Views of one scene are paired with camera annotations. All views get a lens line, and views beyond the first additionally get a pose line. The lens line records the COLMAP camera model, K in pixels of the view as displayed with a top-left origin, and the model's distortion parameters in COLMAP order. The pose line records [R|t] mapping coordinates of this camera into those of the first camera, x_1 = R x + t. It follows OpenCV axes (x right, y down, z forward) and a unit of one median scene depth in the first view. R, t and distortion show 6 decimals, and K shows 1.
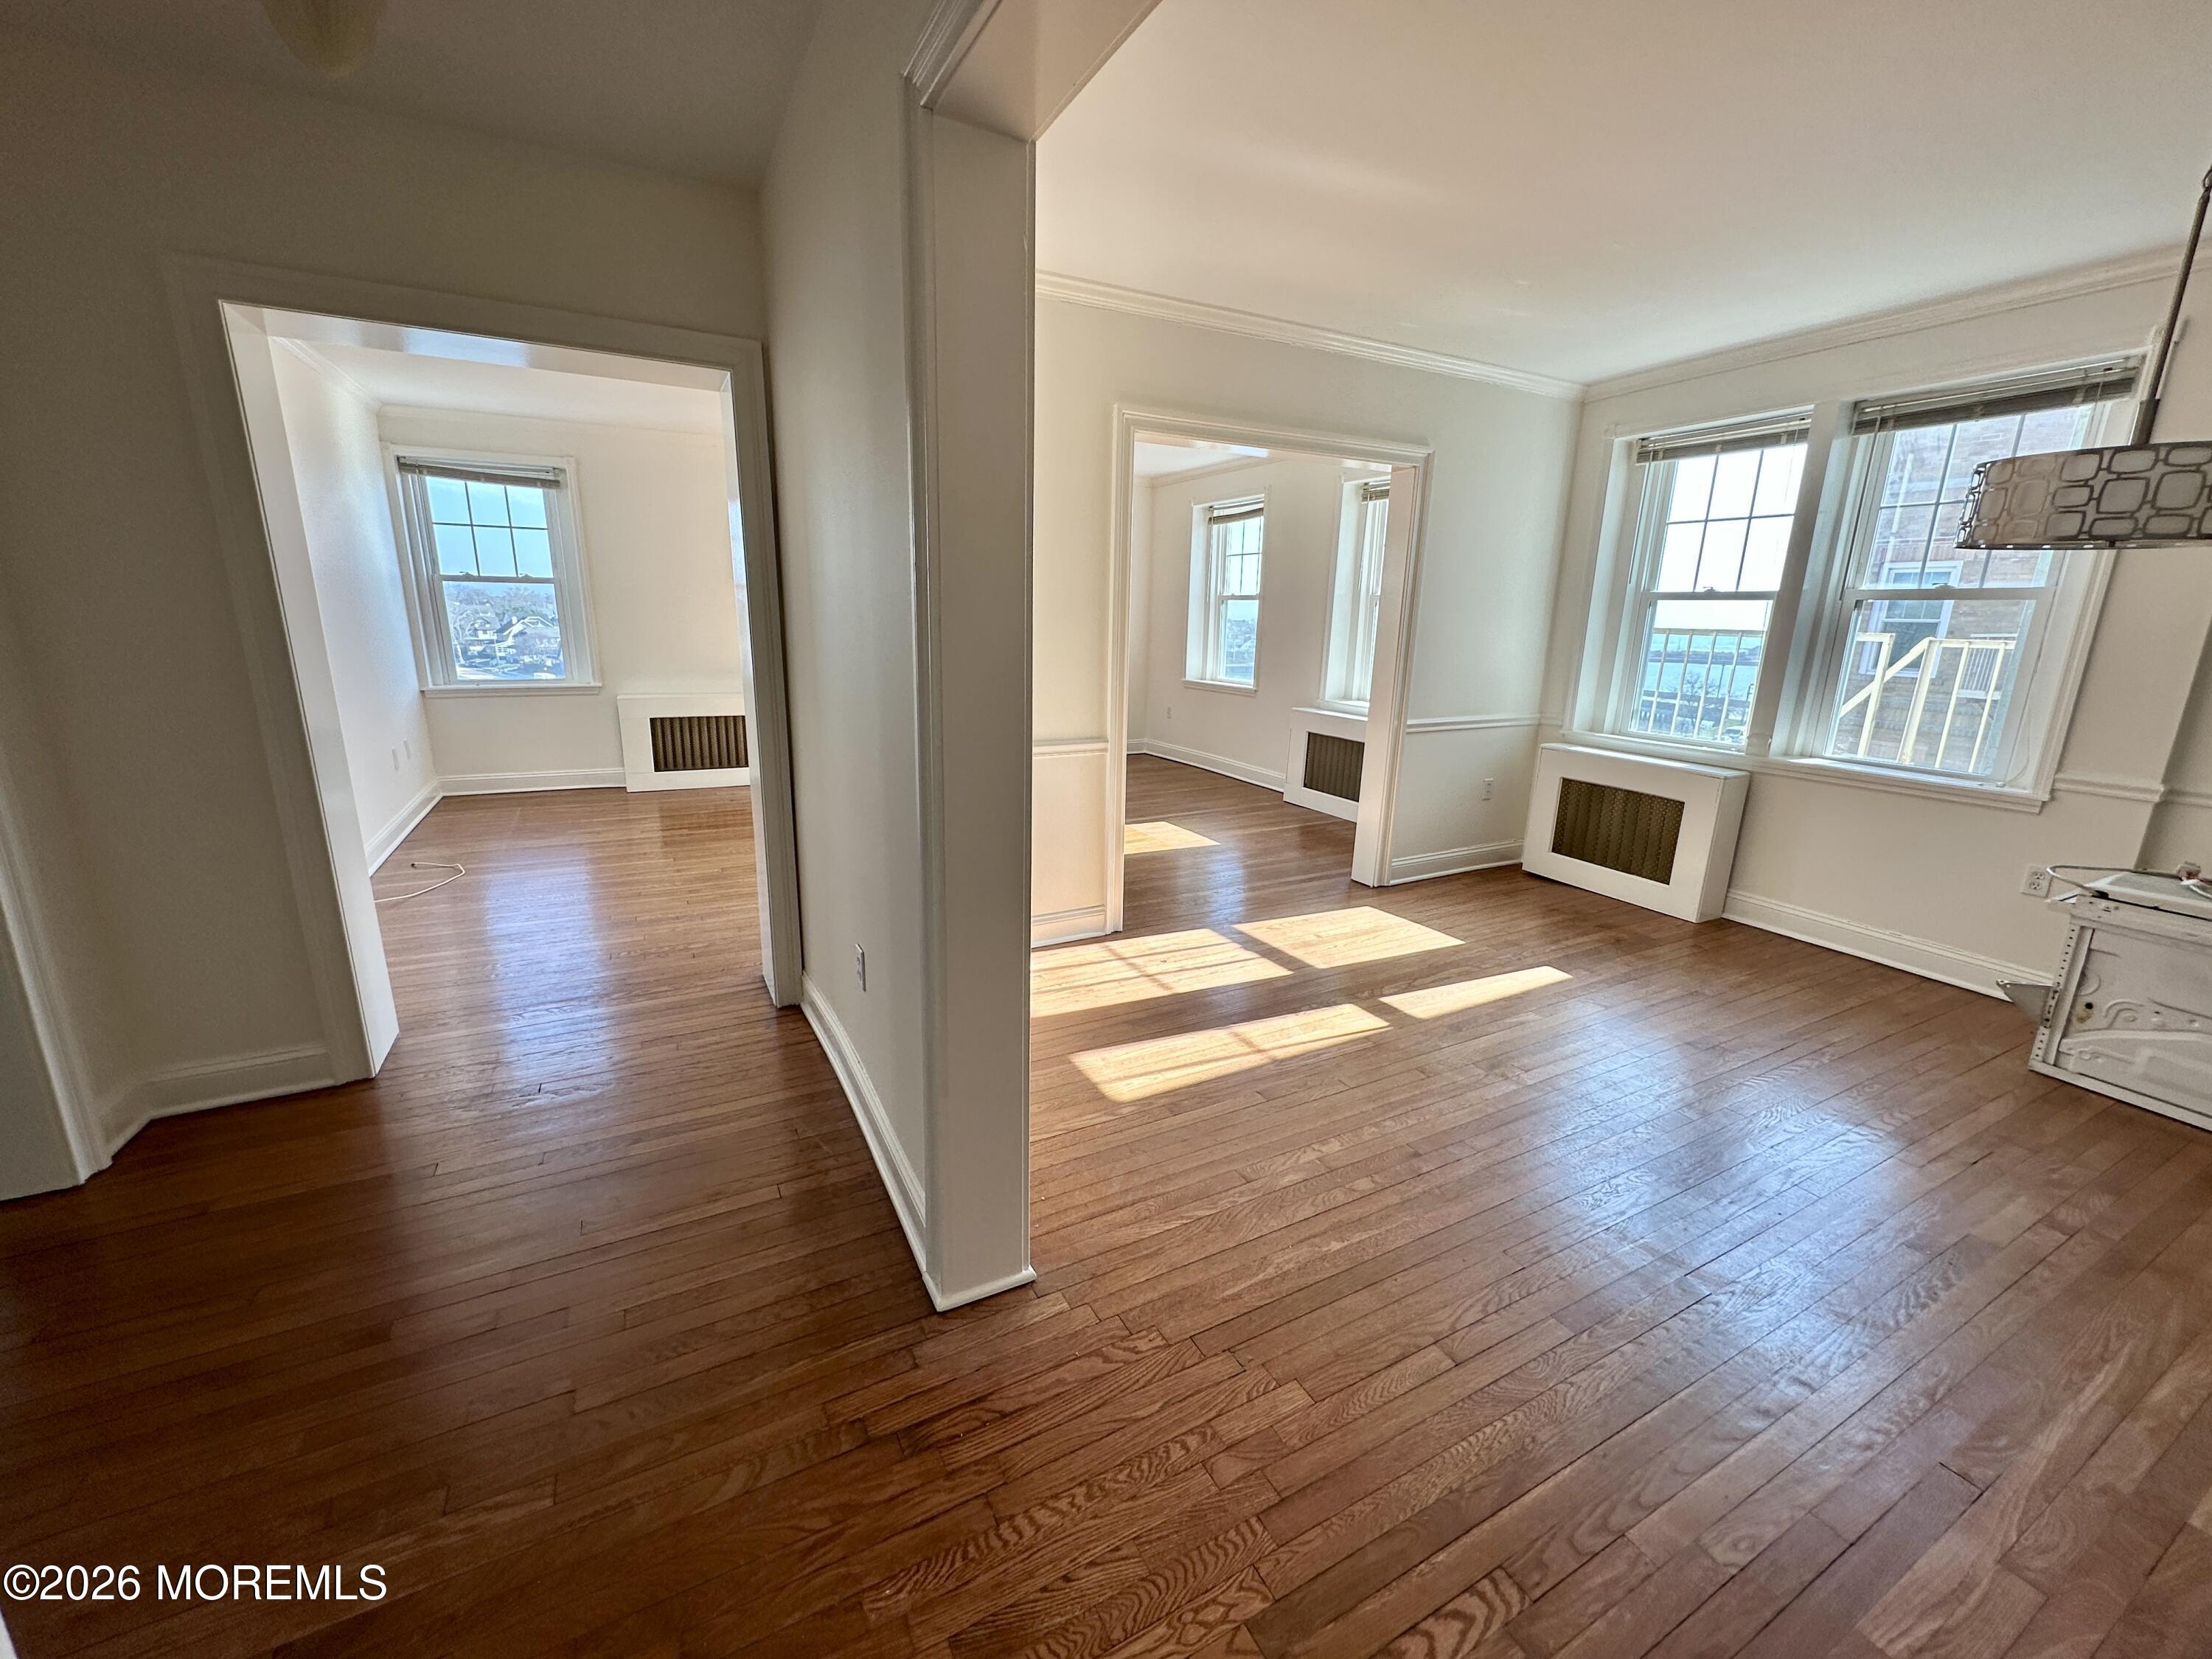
lens RADIAL K [[879.1, 0, 1112.3], [0, 879.1, 821.5], [0, 0, 1]] dist [-0.000990, -0.000957]
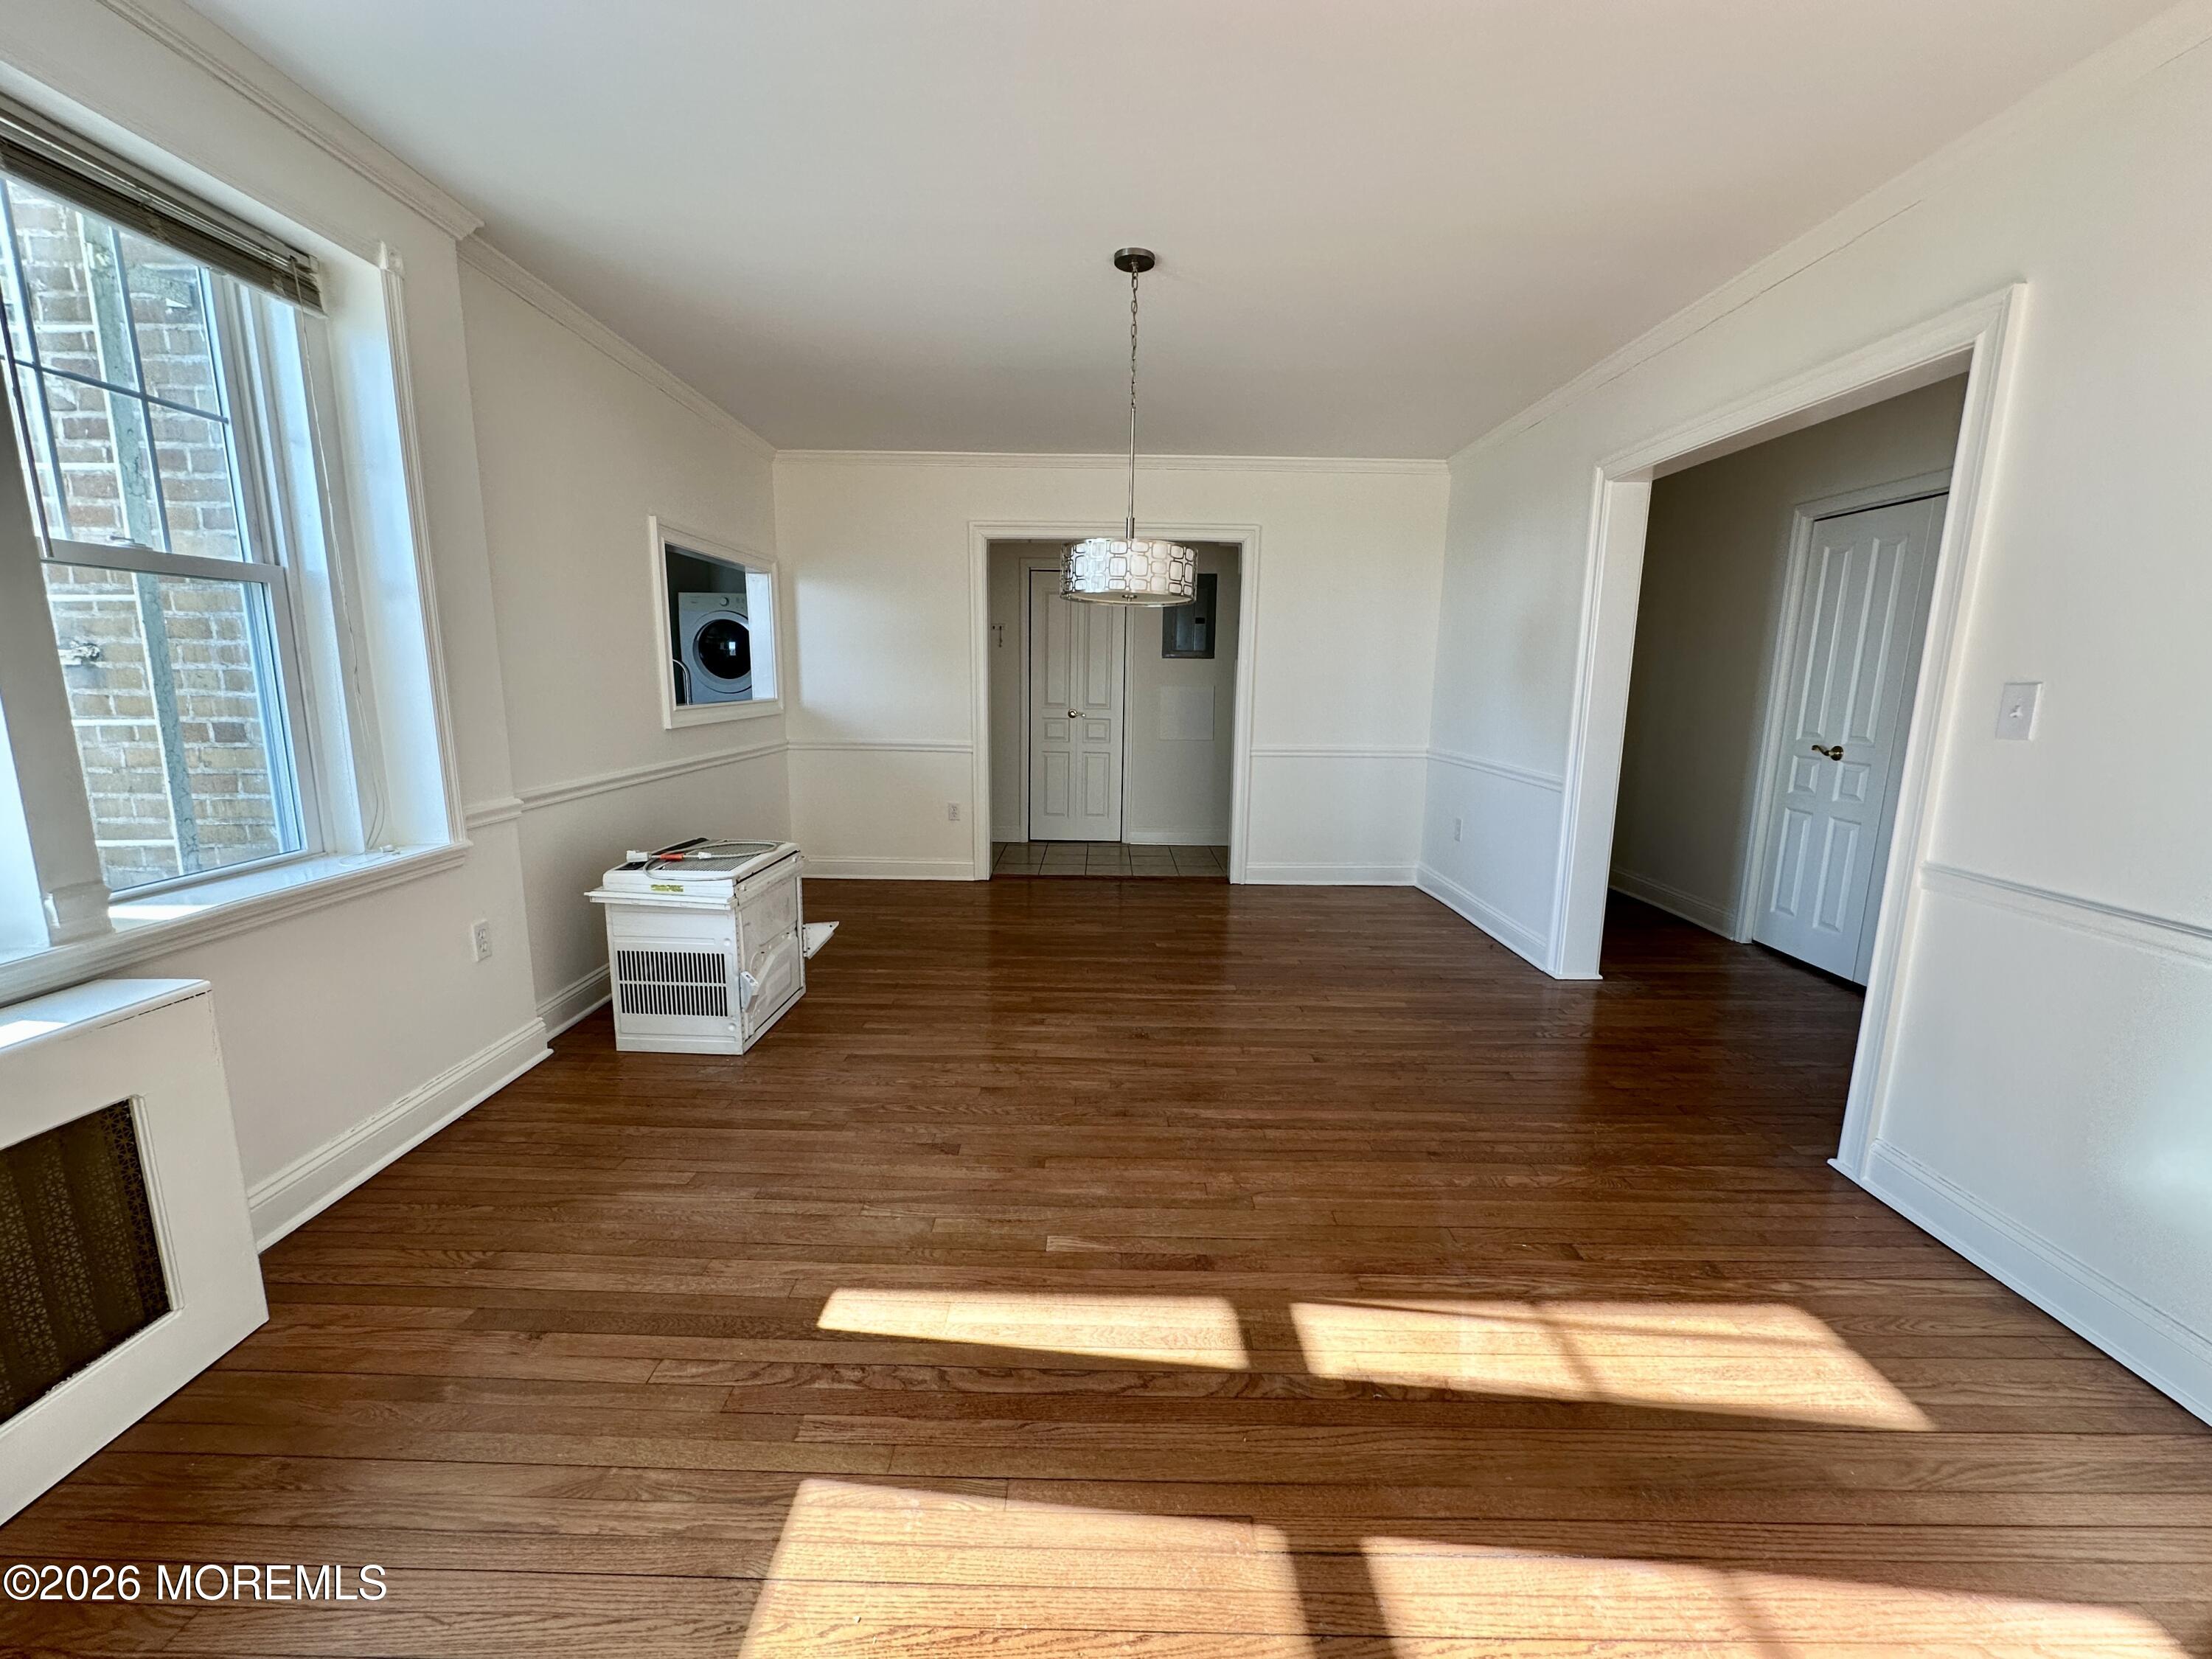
lens RADIAL K [[879.1, 0, 1104.5], [0, 879.1, 824.4], [0, 0, 1]] dist [-0.000990, -0.000957]
pose [[-0.878903, -0.116372, 0.462587, 0.247333], [0.076522, 0.922825, 0.377543, -0.412195], [-0.470822, 0.367221, -0.802169, 1.875141]]
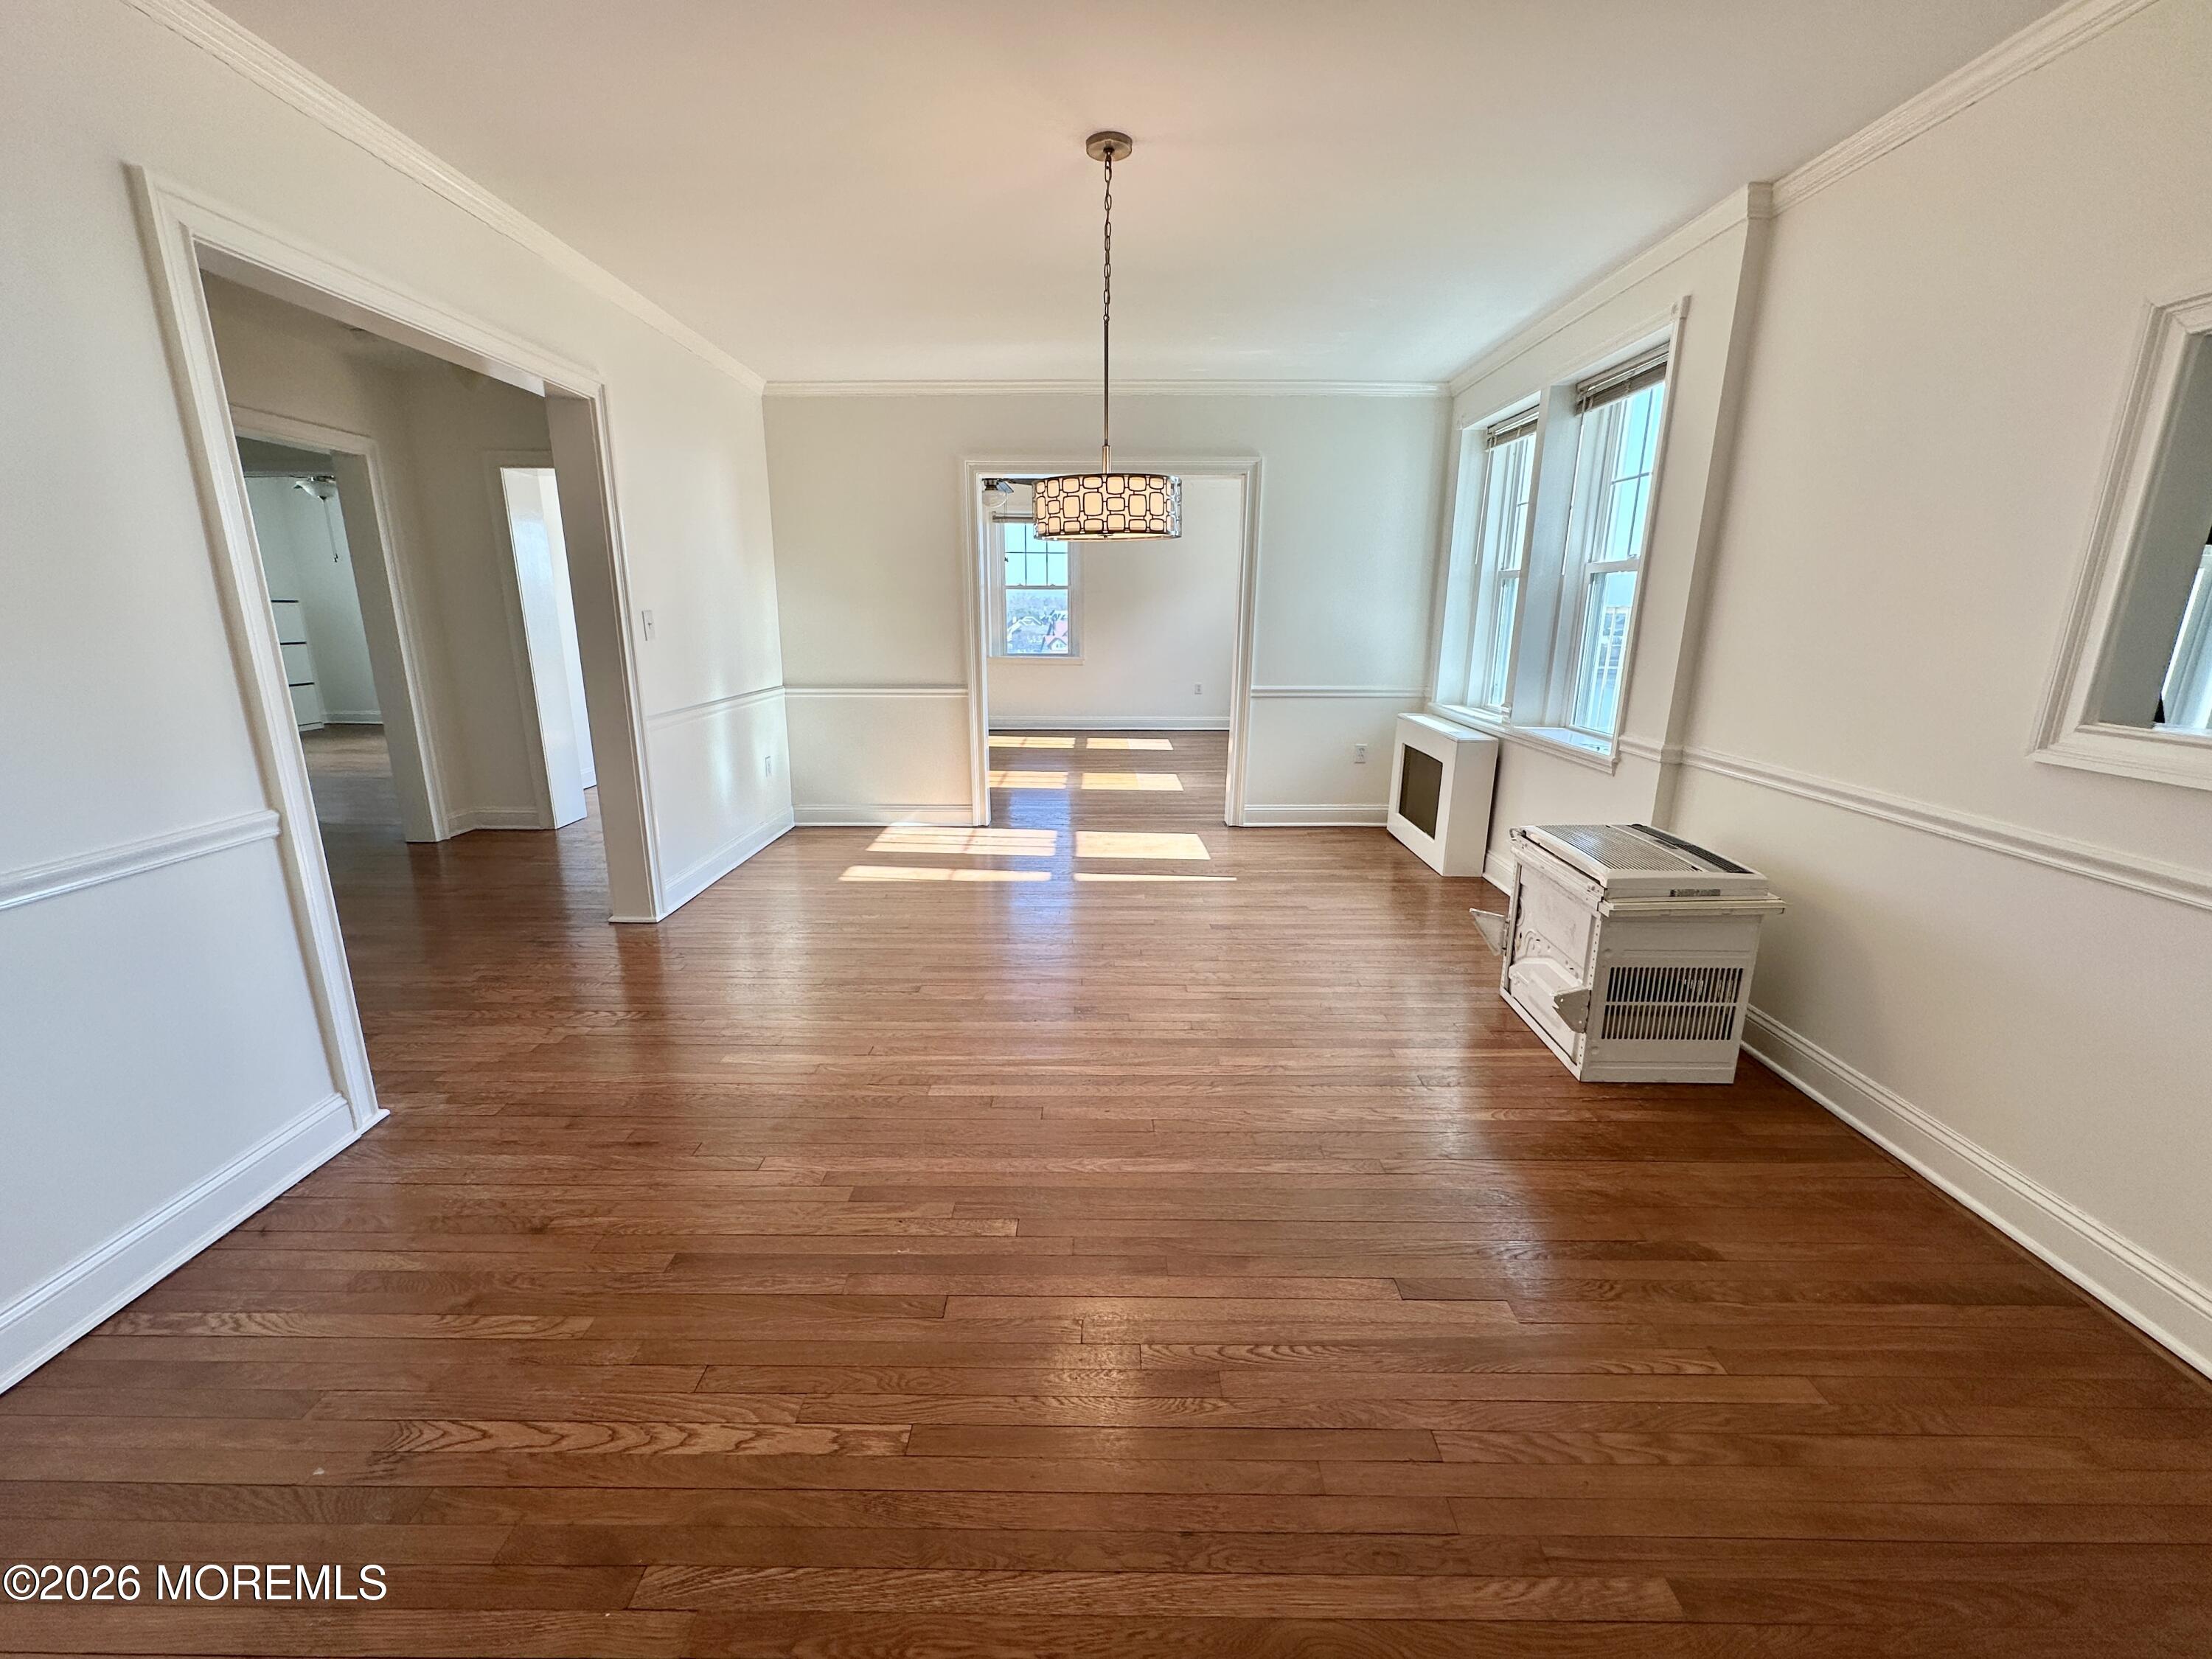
lens RADIAL K [[879.1, 0, 1117.1], [0, 879.1, 827.4], [0, 0, 1]] dist [-0.000990, -0.000957]
pose [[0.885510, 0.099016, -0.453947, 1.402816], [-0.094764, 0.994980, 0.032172, 0.104038], [0.454853, 0.014529, 0.890448, -0.268745]]
